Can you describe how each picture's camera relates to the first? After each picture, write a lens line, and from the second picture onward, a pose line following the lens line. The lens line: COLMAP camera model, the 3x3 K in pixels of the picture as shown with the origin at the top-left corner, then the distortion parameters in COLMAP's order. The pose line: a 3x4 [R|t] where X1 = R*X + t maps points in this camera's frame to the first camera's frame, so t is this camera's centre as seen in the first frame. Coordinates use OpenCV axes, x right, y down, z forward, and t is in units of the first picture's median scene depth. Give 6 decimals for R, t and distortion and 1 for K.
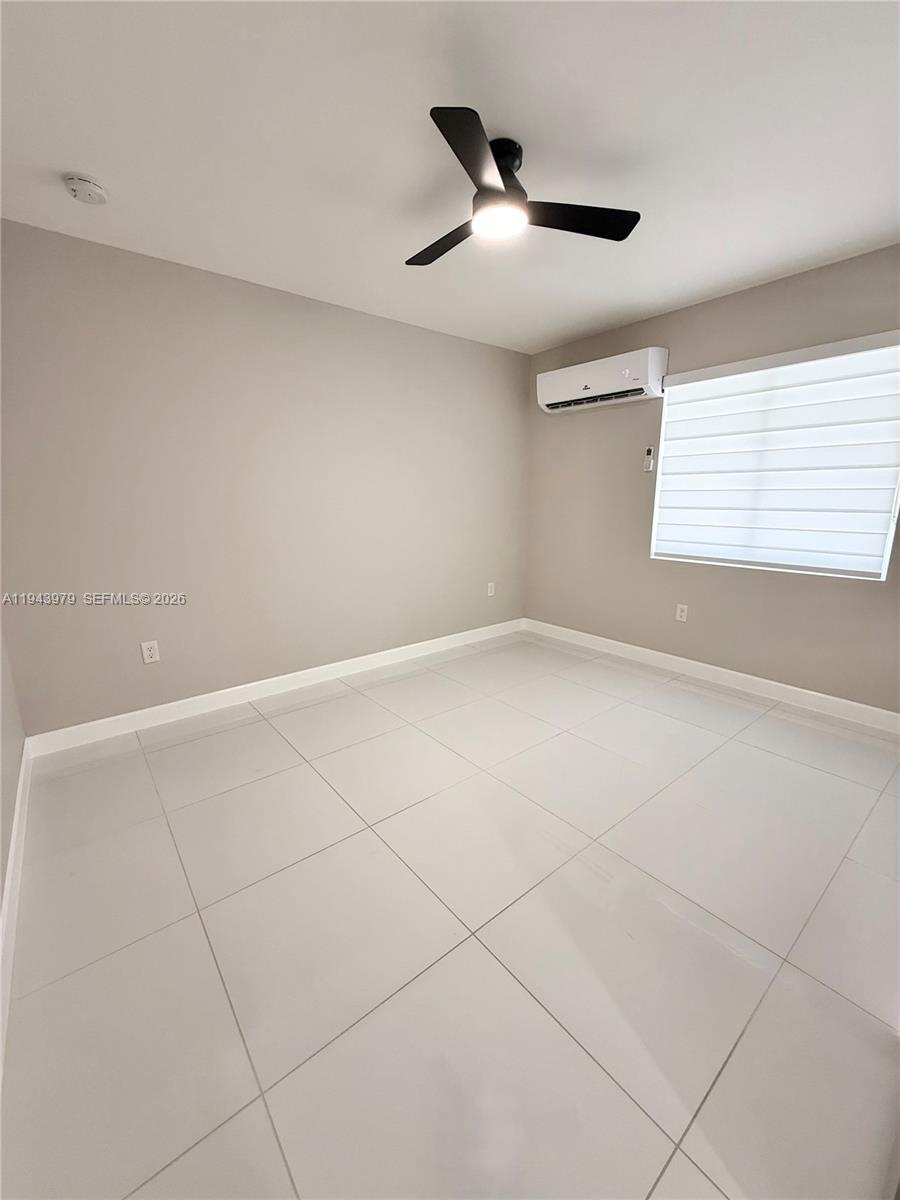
lens RADIAL K [[480.6, 0, 454.7], [0, 480.6, 607.2], [0, 0, 1]] dist [0.001192, -0.000224]
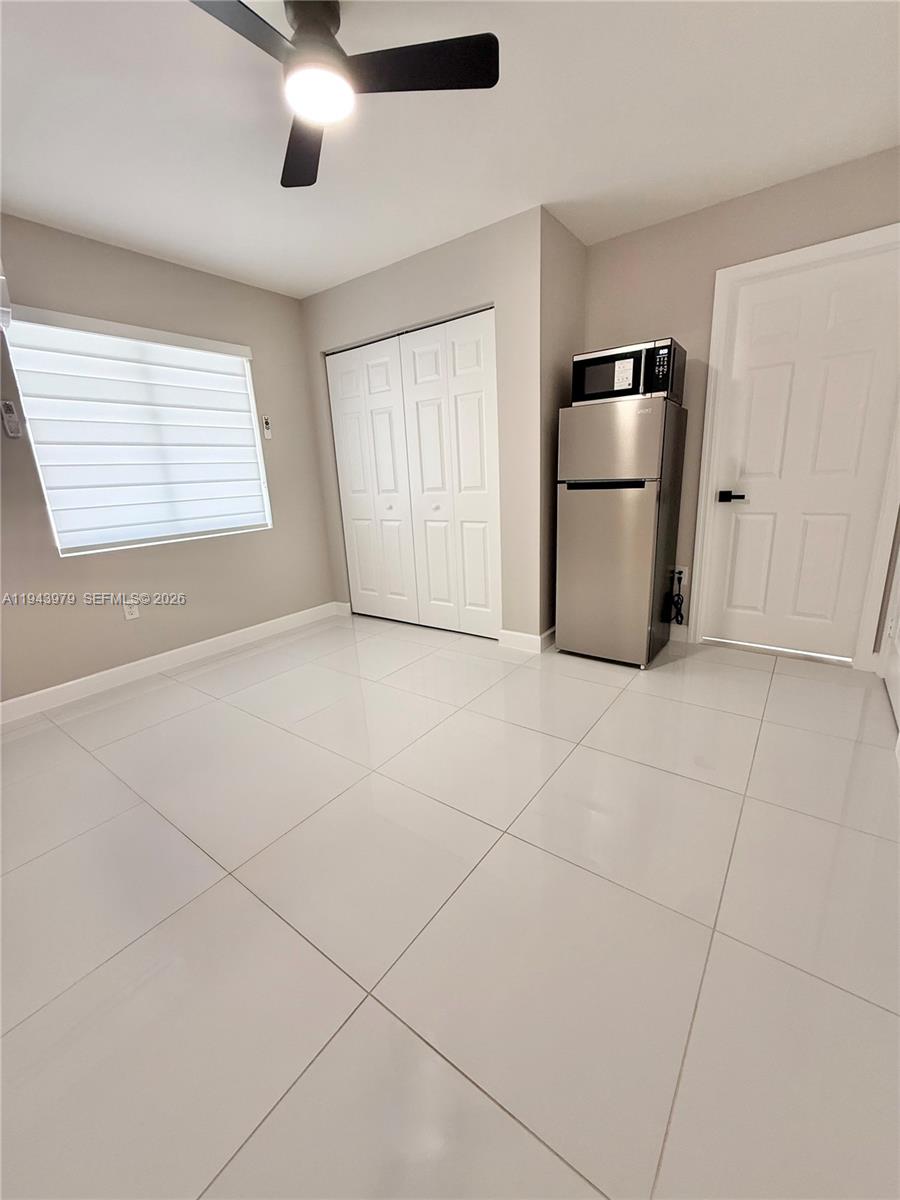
lens RADIAL K [[480.6, 0, 455.0], [0, 480.6, 592.6], [0, 0, 1]] dist [0.001192, -0.000224]
pose [[-0.262160, -0.242955, 0.933941, -0.525842], [0.241017, 0.920636, 0.307148, -0.156468], [-0.934442, 0.305618, -0.182798, 0.688561]]
